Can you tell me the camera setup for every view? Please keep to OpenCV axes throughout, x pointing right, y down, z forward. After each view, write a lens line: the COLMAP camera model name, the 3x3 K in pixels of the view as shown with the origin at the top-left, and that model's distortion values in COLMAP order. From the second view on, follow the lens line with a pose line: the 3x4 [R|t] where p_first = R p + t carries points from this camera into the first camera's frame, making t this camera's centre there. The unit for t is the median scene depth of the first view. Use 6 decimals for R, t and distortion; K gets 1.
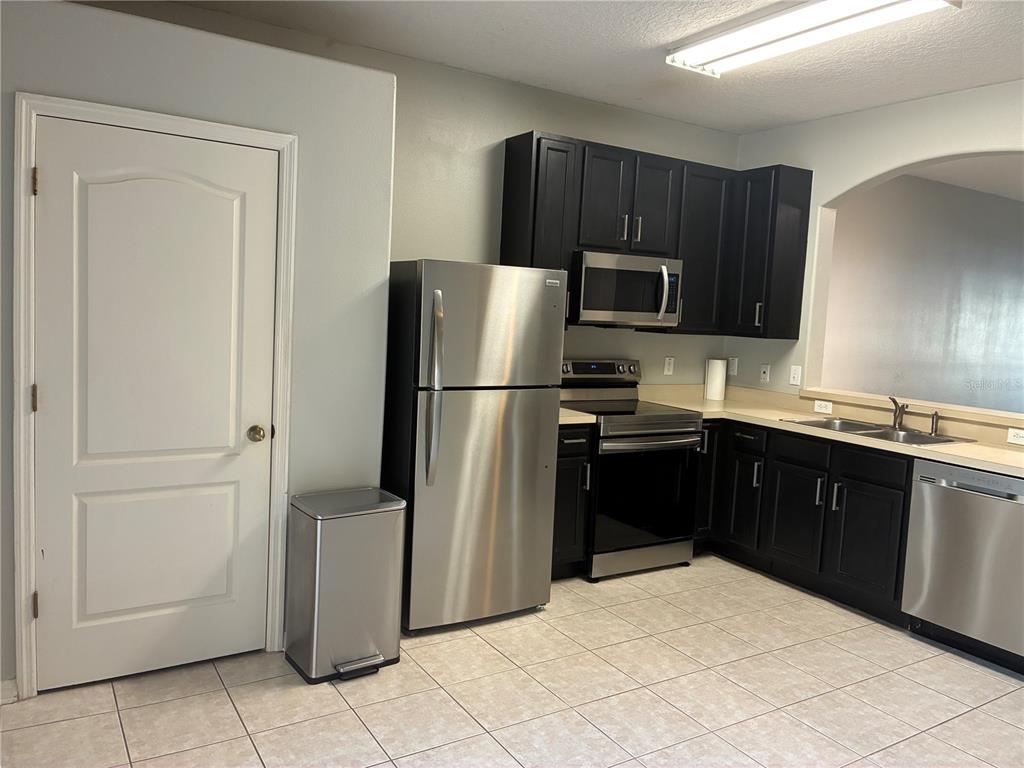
lens RADIAL K [[790.8, 0, 513.4], [0, 790.8, 378.7], [0, 0, 1]] dist [0.055800, -0.006740]
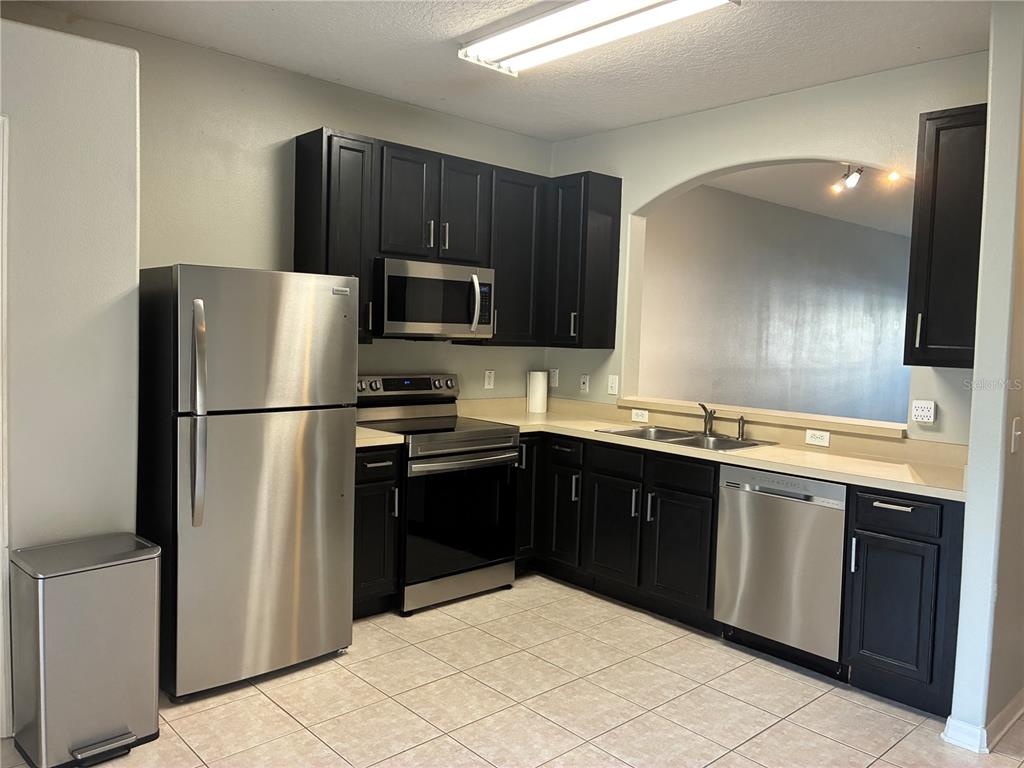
lens RADIAL K [[778.4, 0, 512.0], [0, 778.4, 384.0], [0, 0, 1]] dist [0.064714, -0.030268]
pose [[0.985378, -0.033156, 0.167124, 0.078664], [0.035757, 0.999281, -0.012579, 0.002675], [-0.166587, 0.018371, 0.985856, 0.077425]]
